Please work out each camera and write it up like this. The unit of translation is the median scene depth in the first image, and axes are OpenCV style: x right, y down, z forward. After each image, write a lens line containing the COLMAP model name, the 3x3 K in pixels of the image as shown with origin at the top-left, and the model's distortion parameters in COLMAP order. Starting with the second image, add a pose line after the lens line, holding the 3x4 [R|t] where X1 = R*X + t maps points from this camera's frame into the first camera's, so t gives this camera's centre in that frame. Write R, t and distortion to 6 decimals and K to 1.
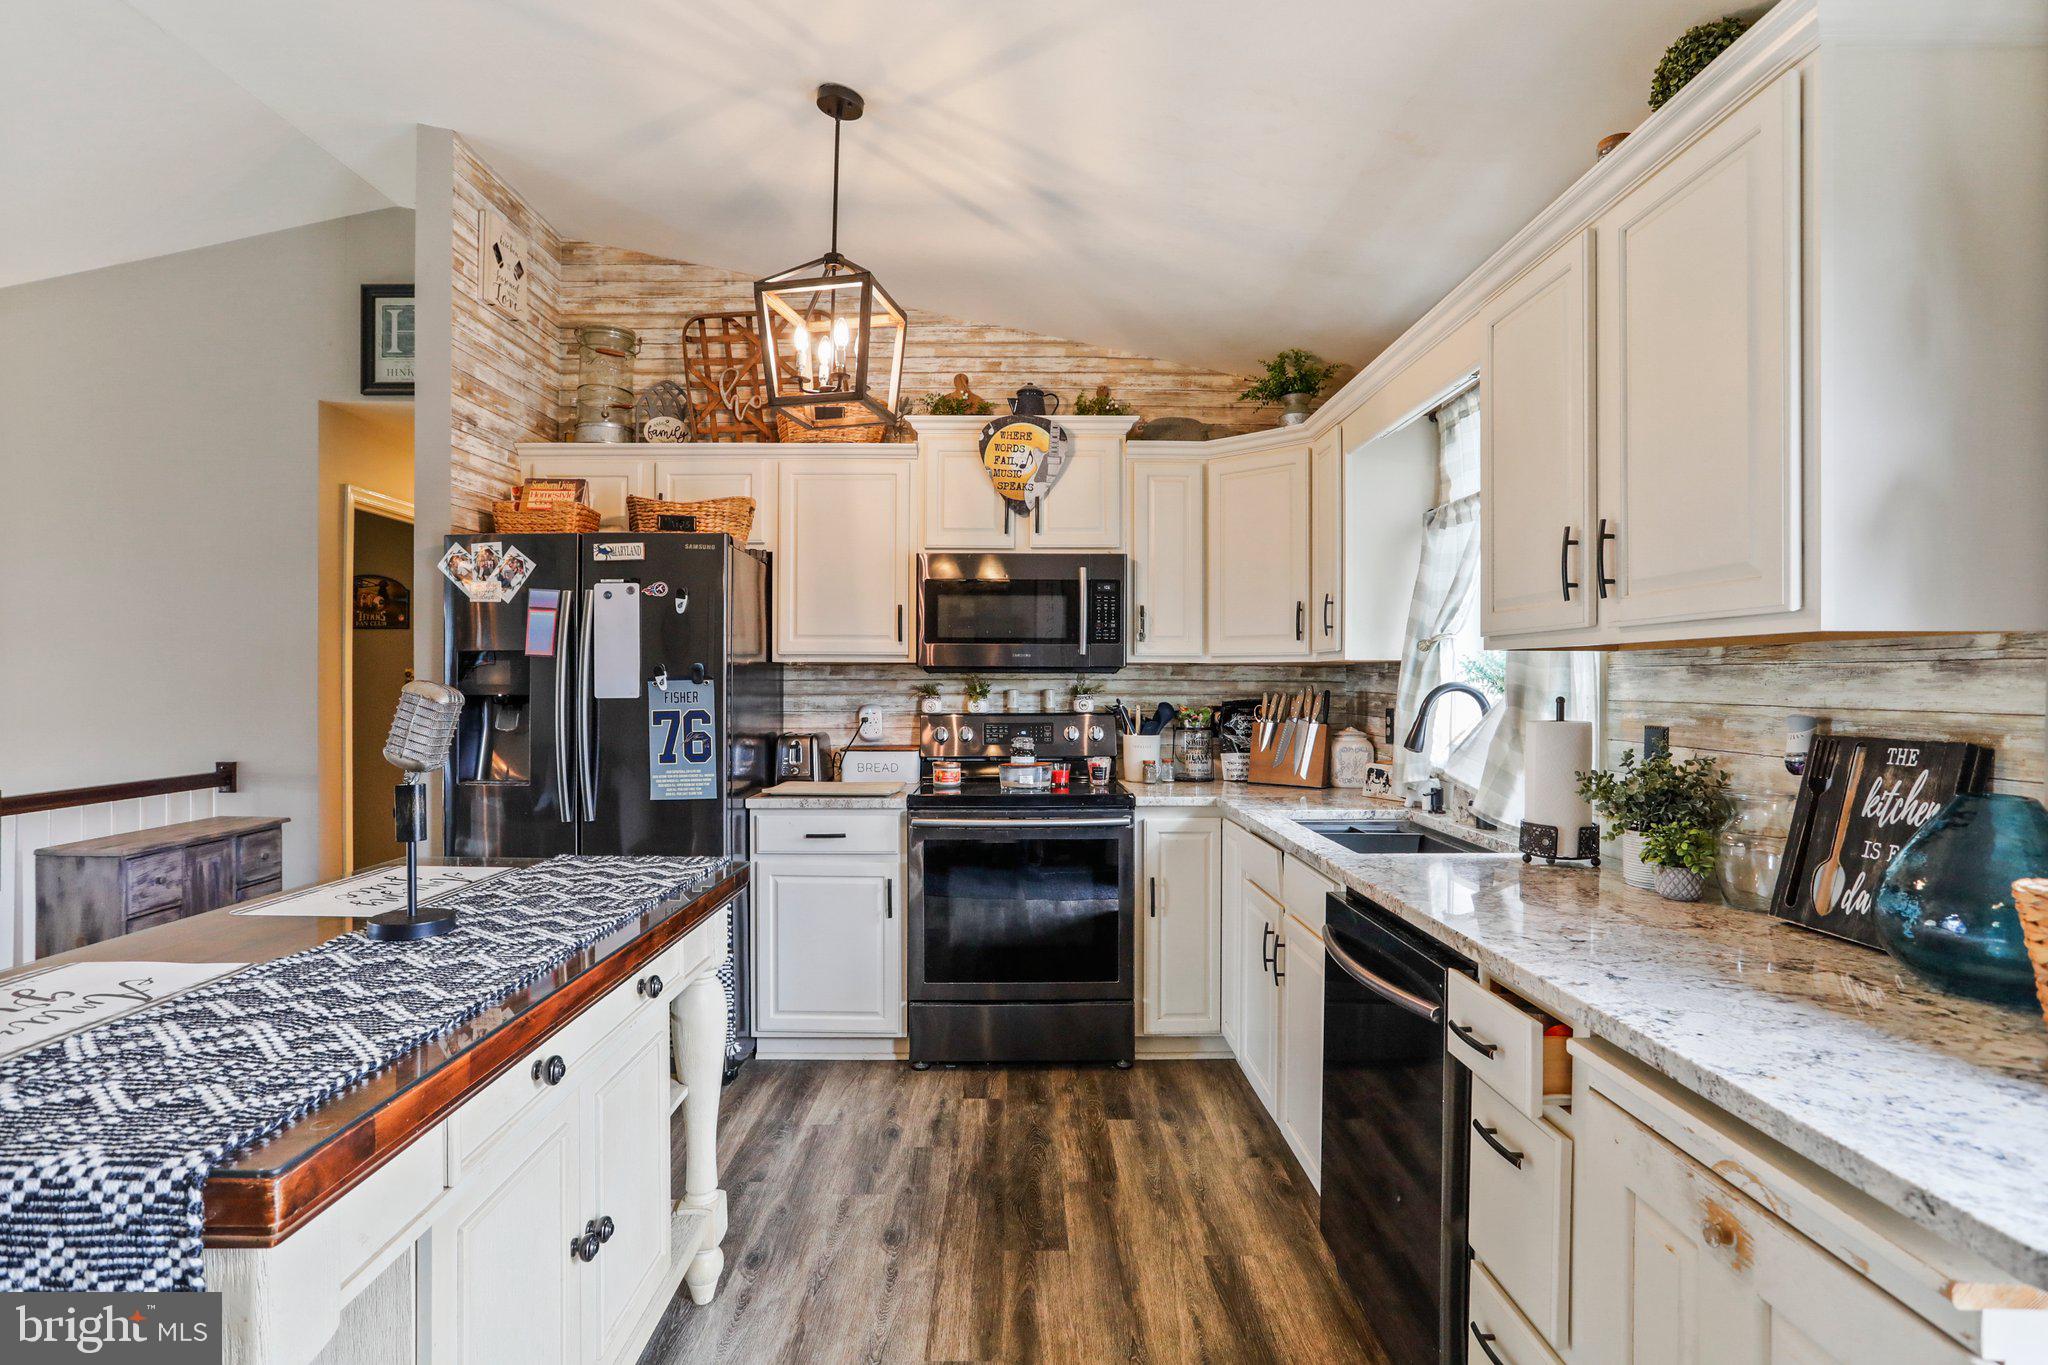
lens RADIAL K [[1008.8, 0, 1027.5], [0, 1008.8, 674.5], [0, 0, 1]] dist [-0.068069, 0.043812]
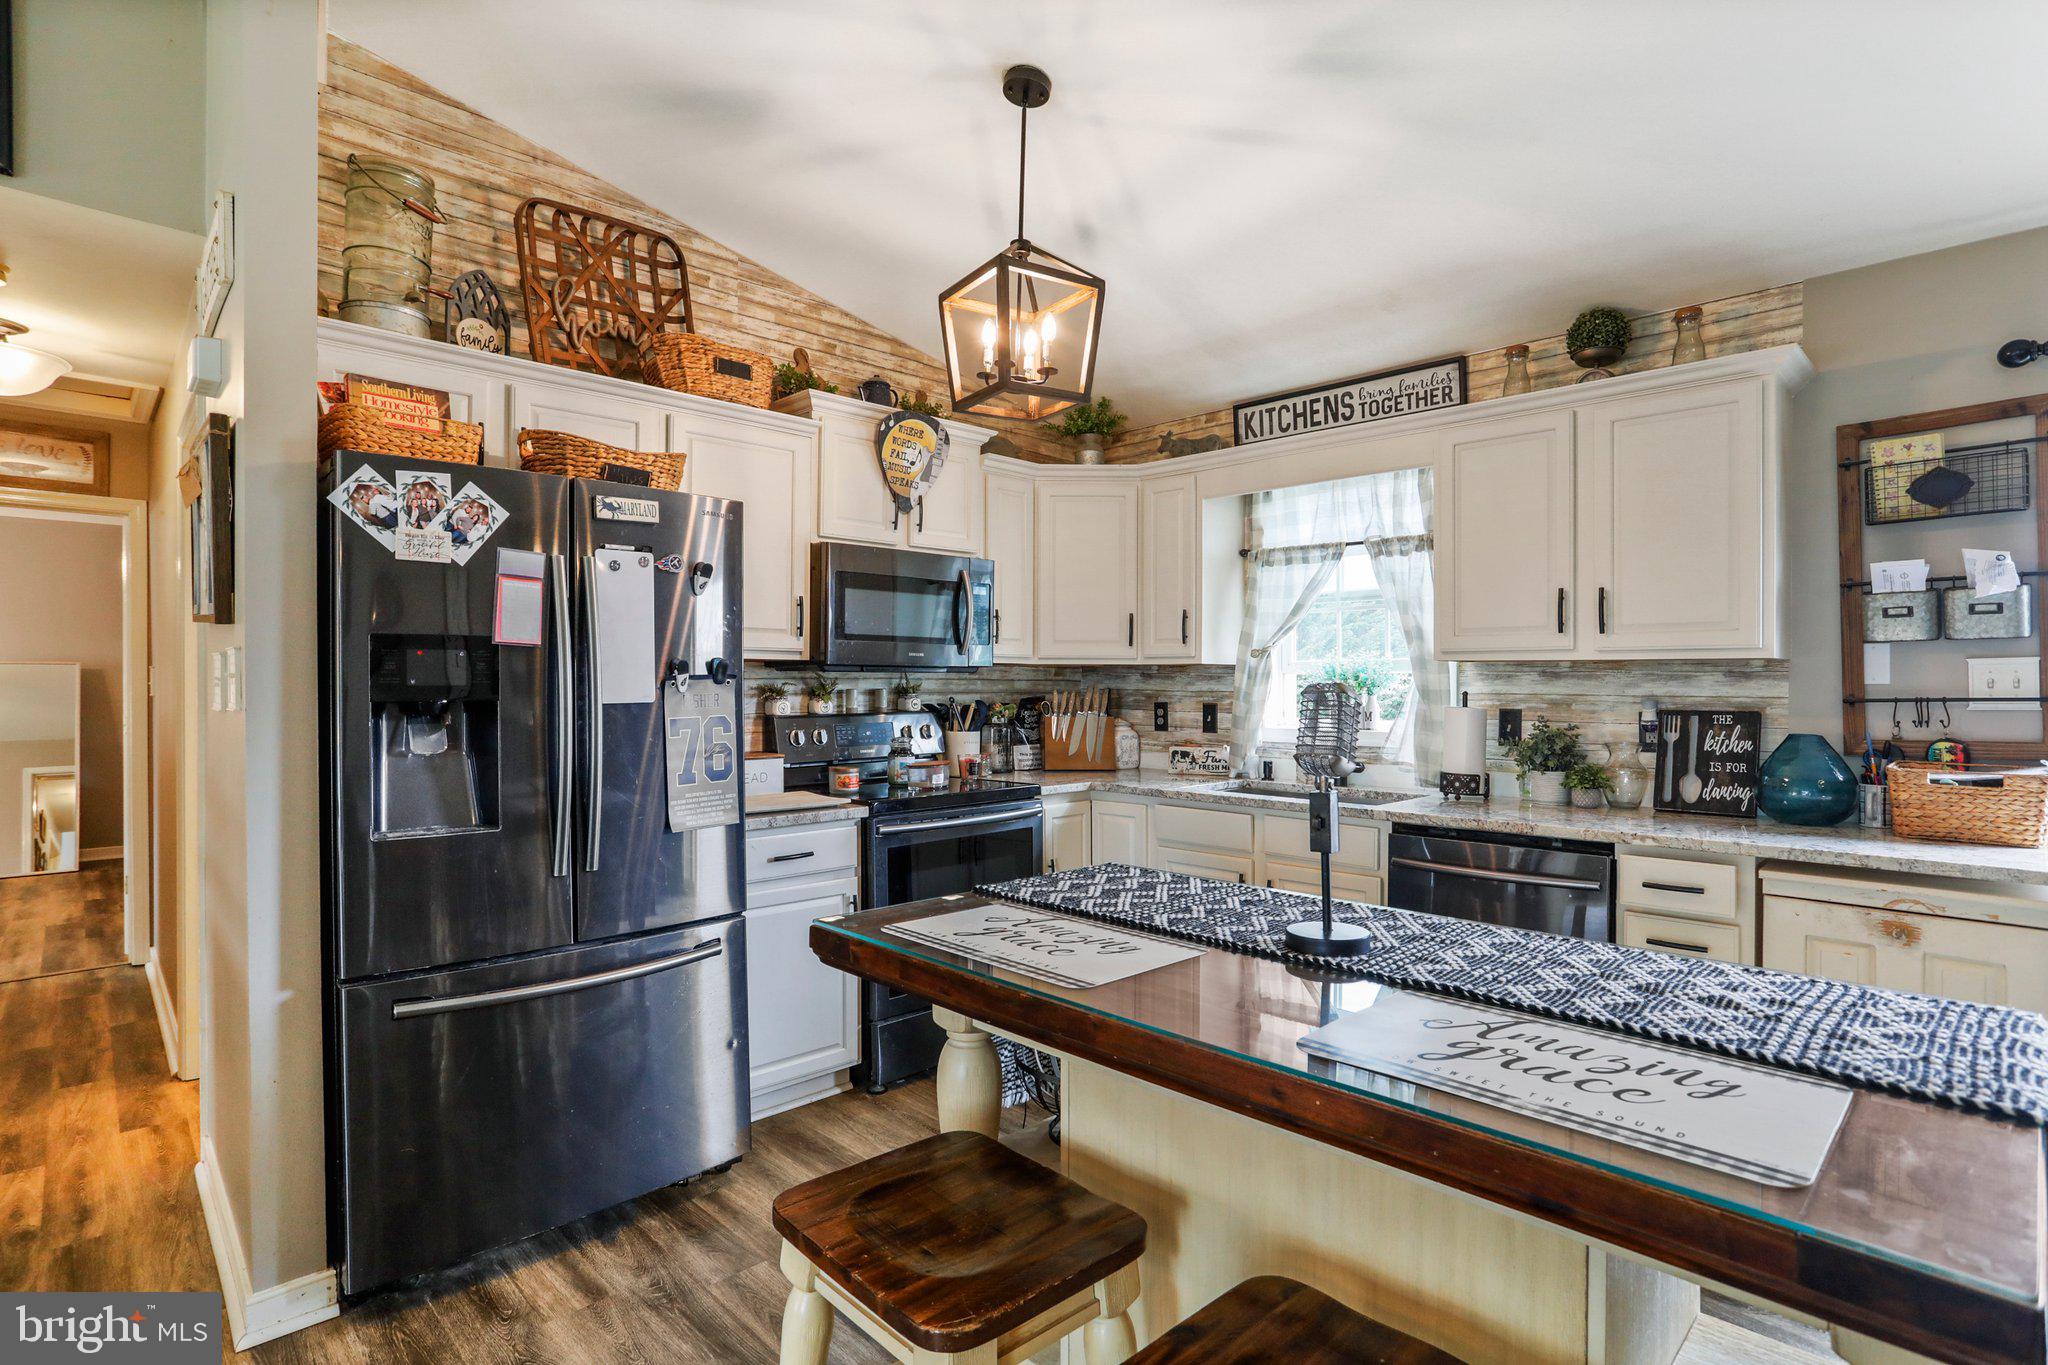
lens RADIAL K [[1008.8, 0, 1027.5], [0, 1008.8, 674.5], [0, 0, 1]] dist [-0.068069, 0.043812]
pose [[0.723406, 0.004711, 0.690407, -0.636865], [-0.006366, 0.999980, -0.000153, 0.000393], [-0.690393, -0.004284, 0.723422, 0.215821]]
